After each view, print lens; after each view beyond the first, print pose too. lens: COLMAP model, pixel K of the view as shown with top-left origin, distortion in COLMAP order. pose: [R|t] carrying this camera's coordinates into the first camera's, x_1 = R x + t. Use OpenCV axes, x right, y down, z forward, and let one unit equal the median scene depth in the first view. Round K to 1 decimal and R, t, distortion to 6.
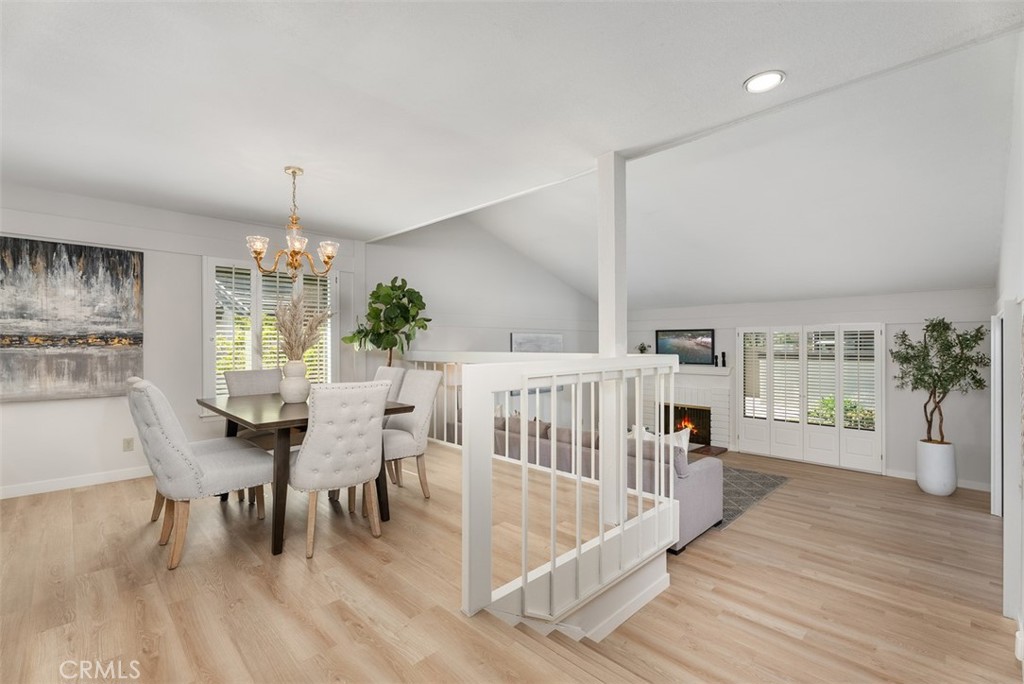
lens RADIAL K [[456.8, 0, 509.4], [0, 456.8, 342.6], [0, 0, 1]] dist [0.004489, -0.003065]
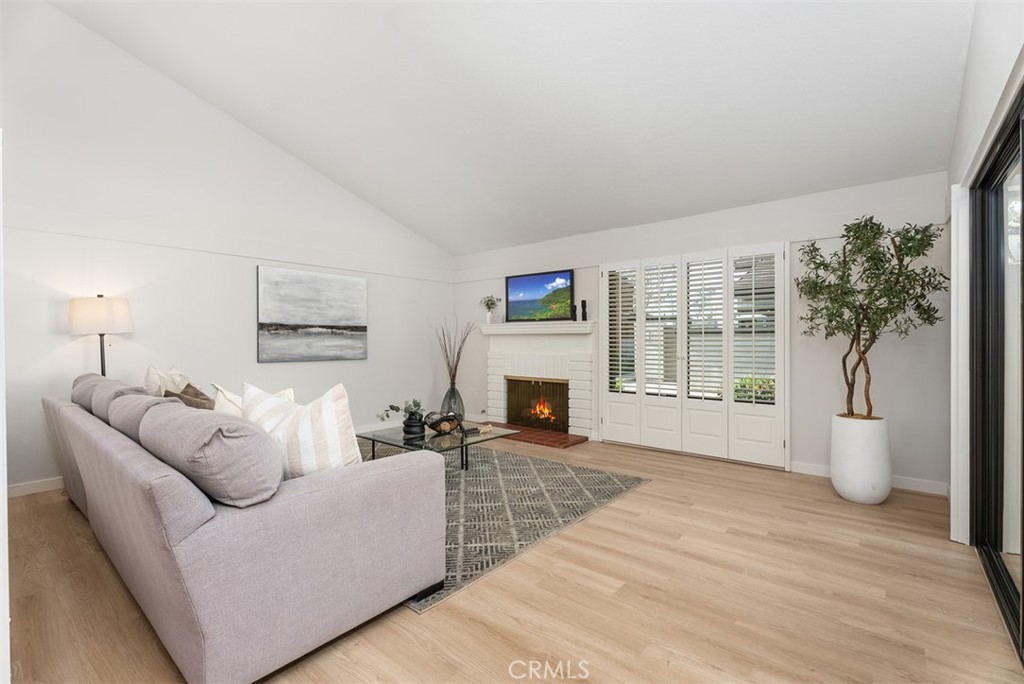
lens RADIAL K [[456.8, 0, 512.8], [0, 456.8, 340.9], [0, 0, 1]] dist [0.004489, -0.003065]
pose [[0.994973, 0.001305, 0.100138, 0.412414], [-0.001532, 0.999996, 0.002195, 0.116603], [-0.100135, -0.002338, 0.994971, 0.441783]]
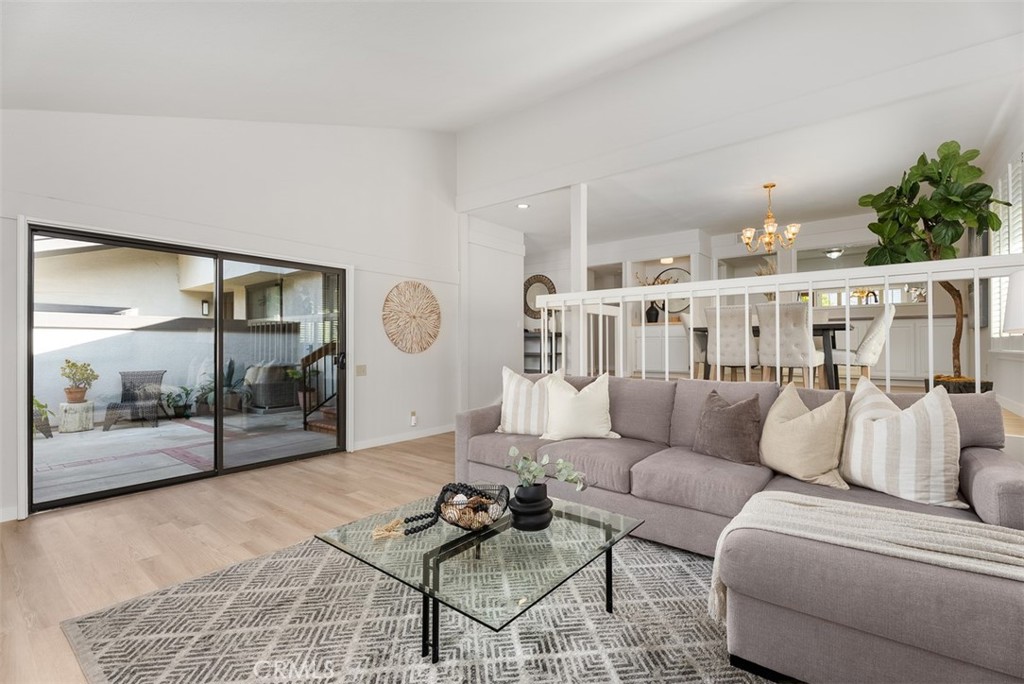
lens RADIAL K [[456.8, 0, 512.6], [0, 456.8, 343.3], [0, 0, 1]] dist [0.004489, -0.003065]
pose [[-0.993241, 0.003735, -0.116008, 0.386521], [0.004390, 0.999976, -0.005394, 0.115516], [0.115985, -0.005867, -0.993234, 1.533903]]
